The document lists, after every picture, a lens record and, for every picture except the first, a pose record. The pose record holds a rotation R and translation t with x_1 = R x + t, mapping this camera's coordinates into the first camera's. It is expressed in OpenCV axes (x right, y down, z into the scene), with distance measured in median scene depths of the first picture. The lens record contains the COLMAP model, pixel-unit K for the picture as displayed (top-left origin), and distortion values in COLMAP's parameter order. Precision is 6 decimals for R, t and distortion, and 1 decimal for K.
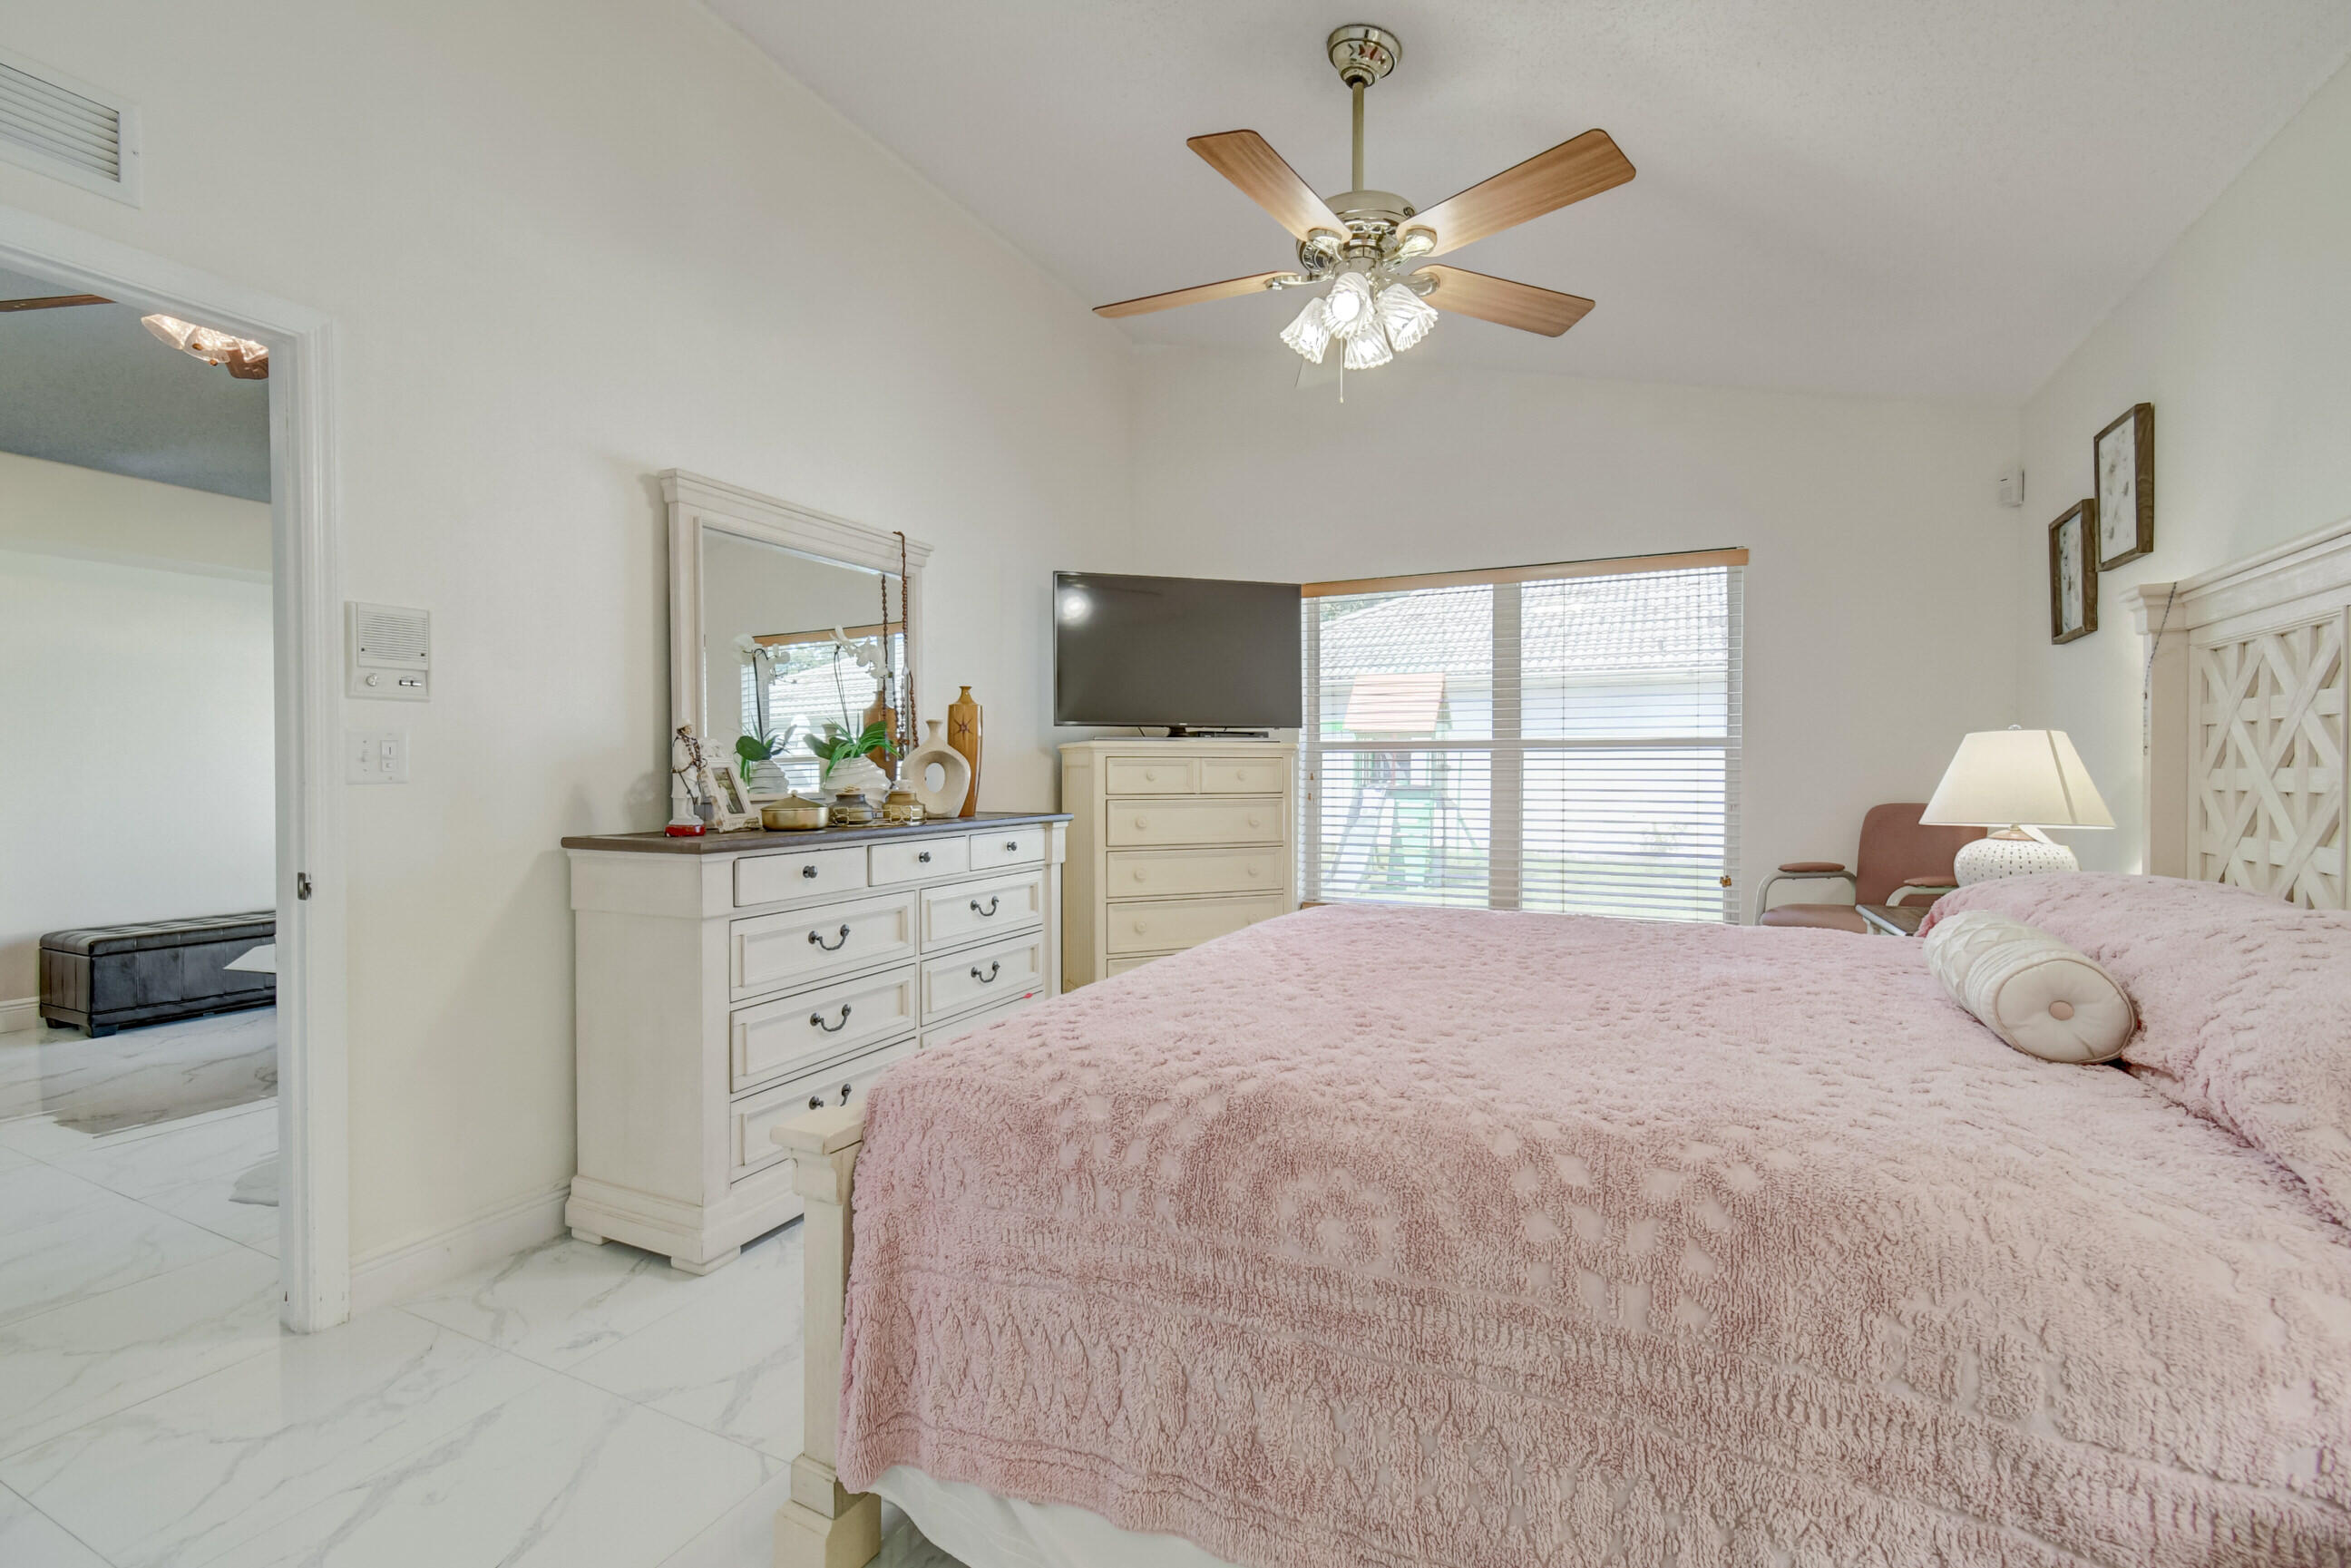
lens RADIAL K [[1040.5, 0, 1179.8], [0, 1040.5, 780.4], [0, 0, 1]] dist [0.011855, -0.004700]
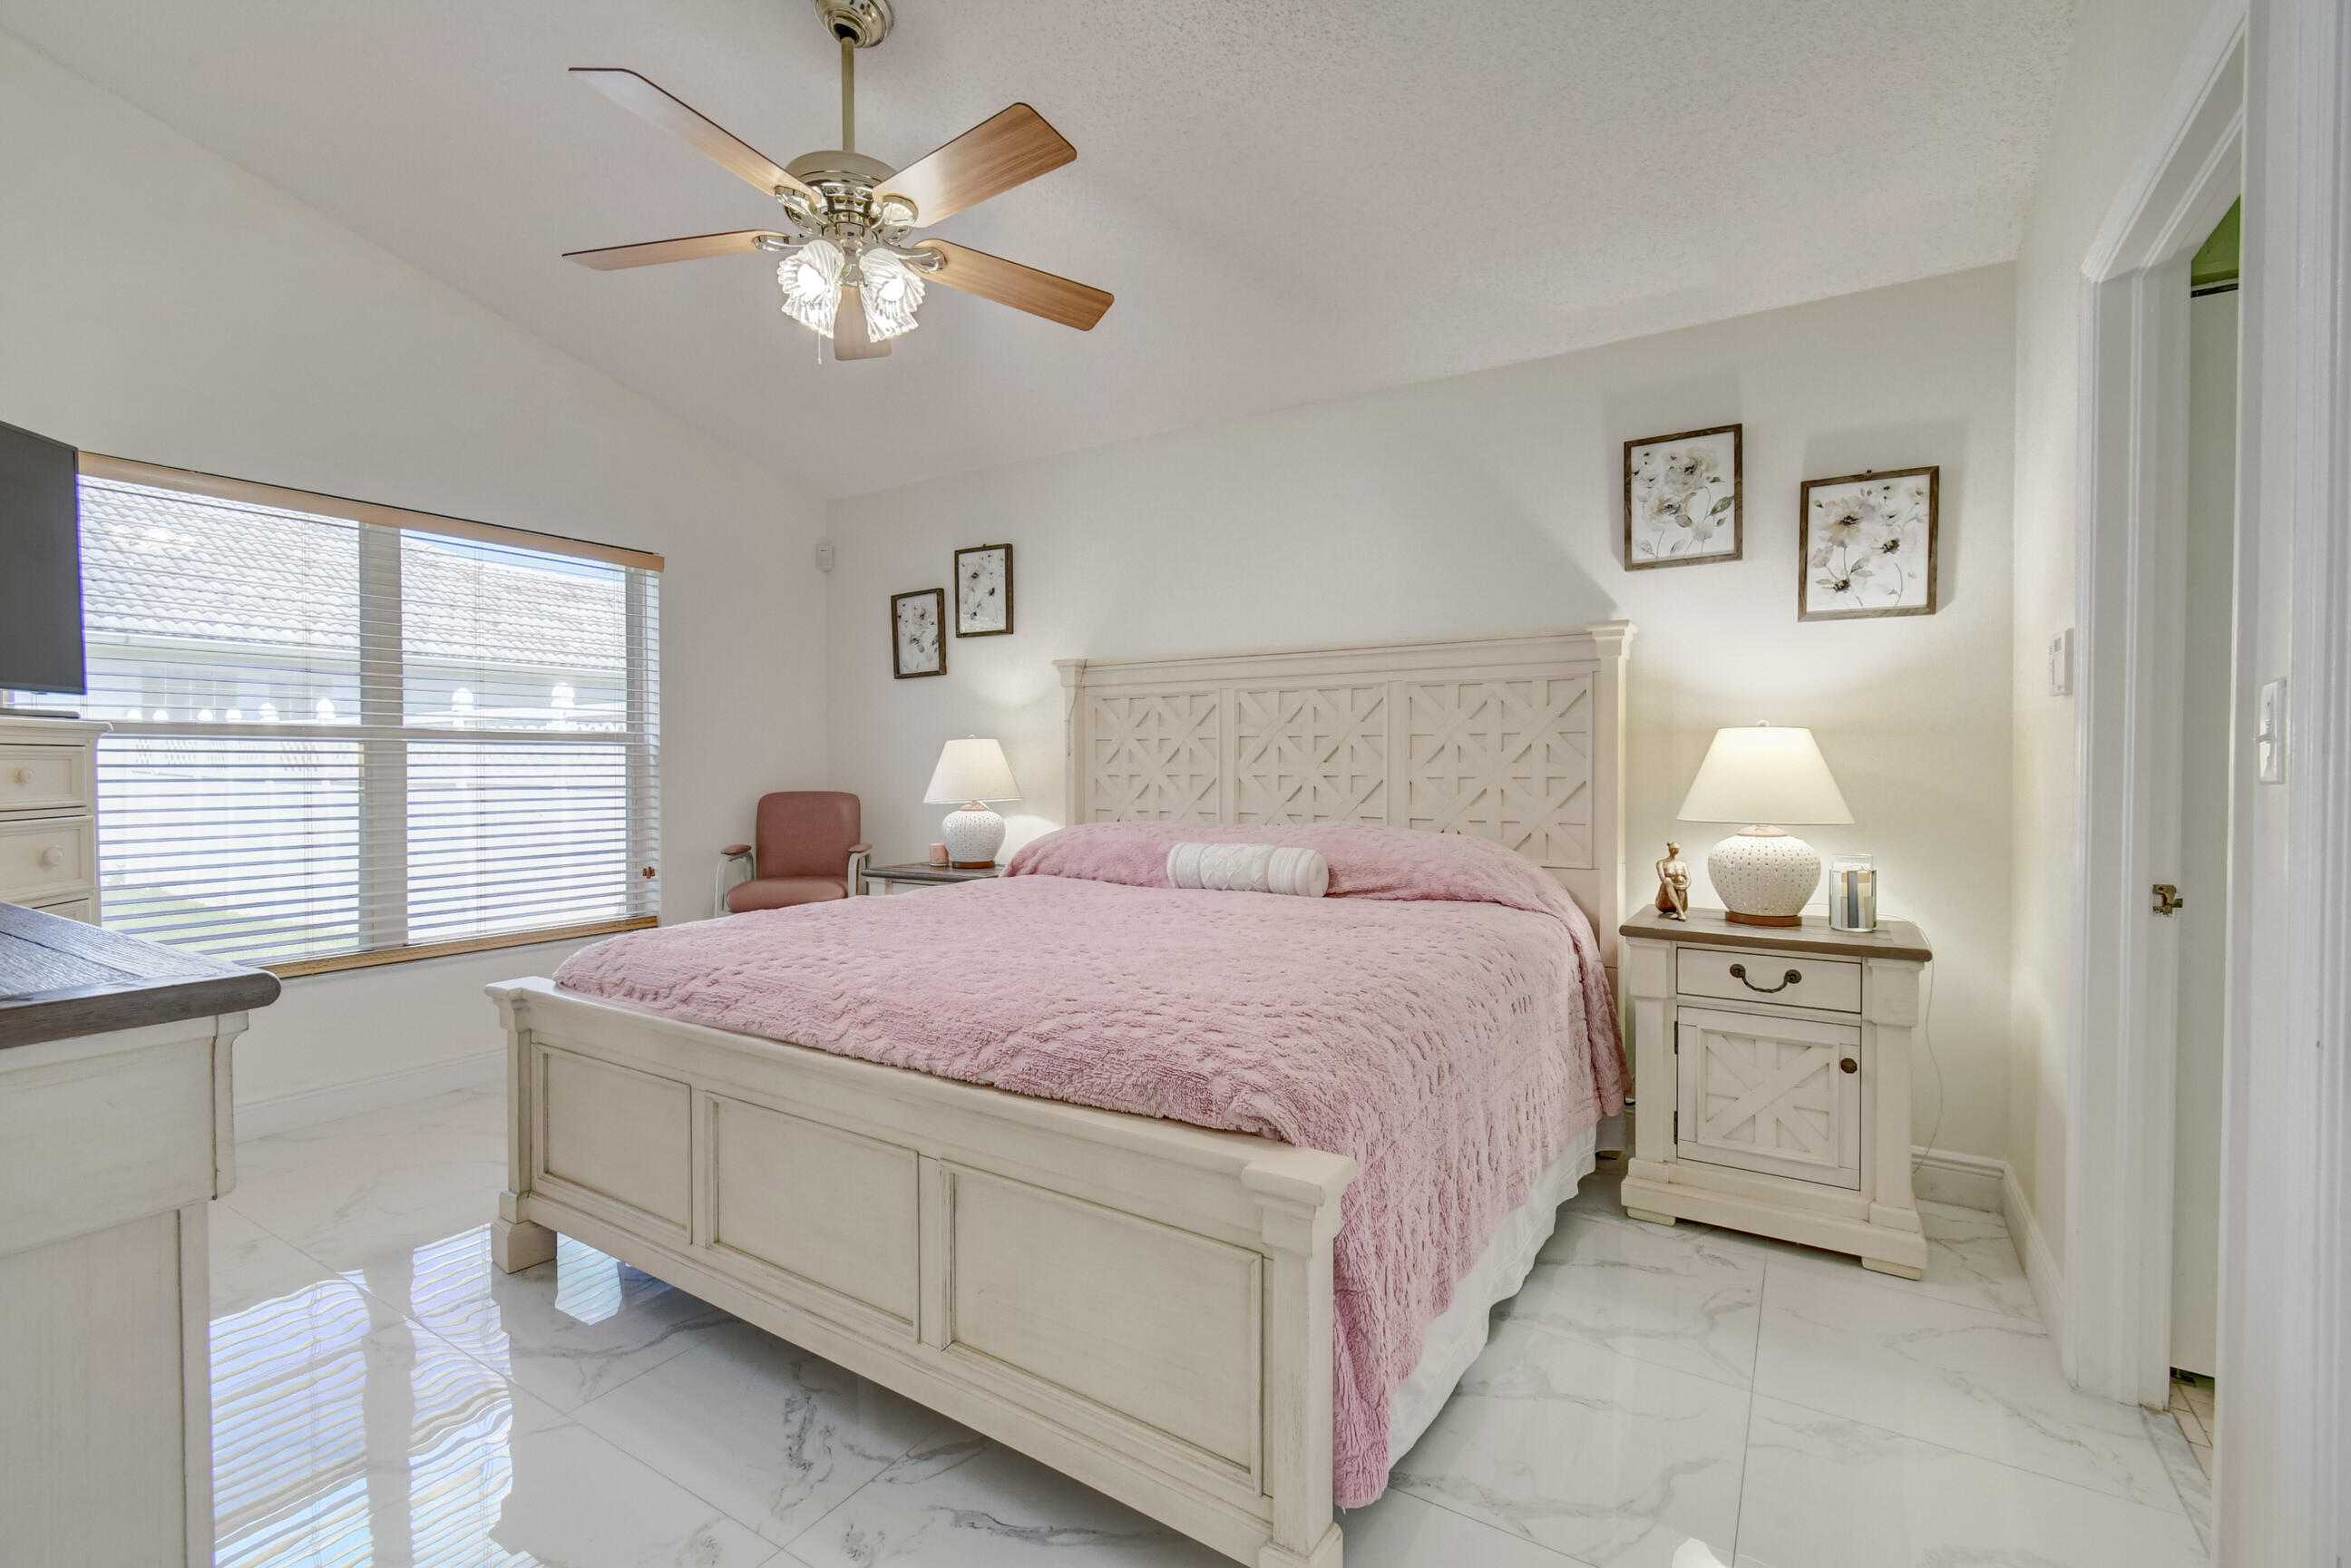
lens RADIAL K [[1040.5, 0, 1182.4], [0, 1040.5, 778.6], [0, 0, 1]] dist [0.011855, -0.004700]
pose [[0.112986, -0.013098, 0.993510, -0.424493], [0.010993, 0.999868, 0.011932, -0.003232], [-0.993536, 0.009574, 0.113115, 0.340167]]
